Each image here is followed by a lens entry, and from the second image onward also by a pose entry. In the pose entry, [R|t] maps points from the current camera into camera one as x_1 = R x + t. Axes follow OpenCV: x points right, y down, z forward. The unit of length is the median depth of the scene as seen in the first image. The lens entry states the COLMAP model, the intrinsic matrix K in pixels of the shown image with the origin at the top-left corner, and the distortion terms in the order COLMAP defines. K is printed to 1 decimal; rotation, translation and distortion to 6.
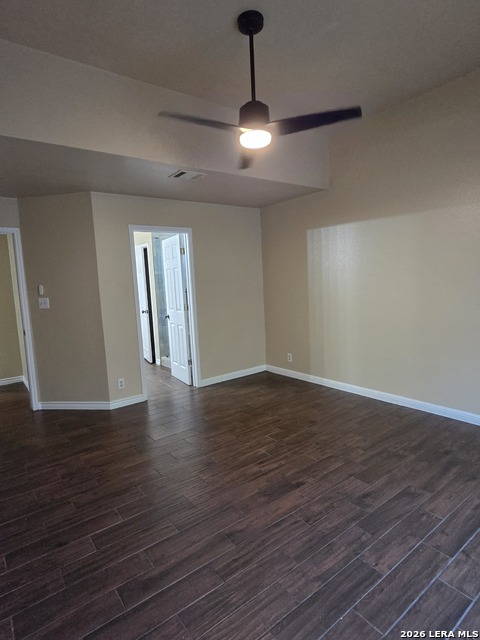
lens RADIAL K [[357.4, 0, 243.1], [0, 357.4, 321.4], [0, 0, 1]] dist [0.001592, -0.002227]
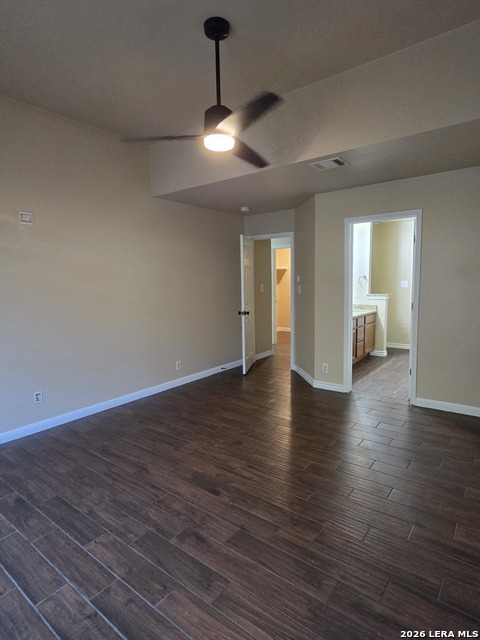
lens RADIAL K [[357.4, 0, 244.9], [0, 357.4, 320.1], [0, 0, 1]] dist [0.001592, -0.002227]
pose [[0.263674, 0.148429, -0.953124, 1.148888], [-0.102182, 0.986829, 0.125410, -0.153325], [0.959184, 0.064325, 0.275368, 0.860755]]
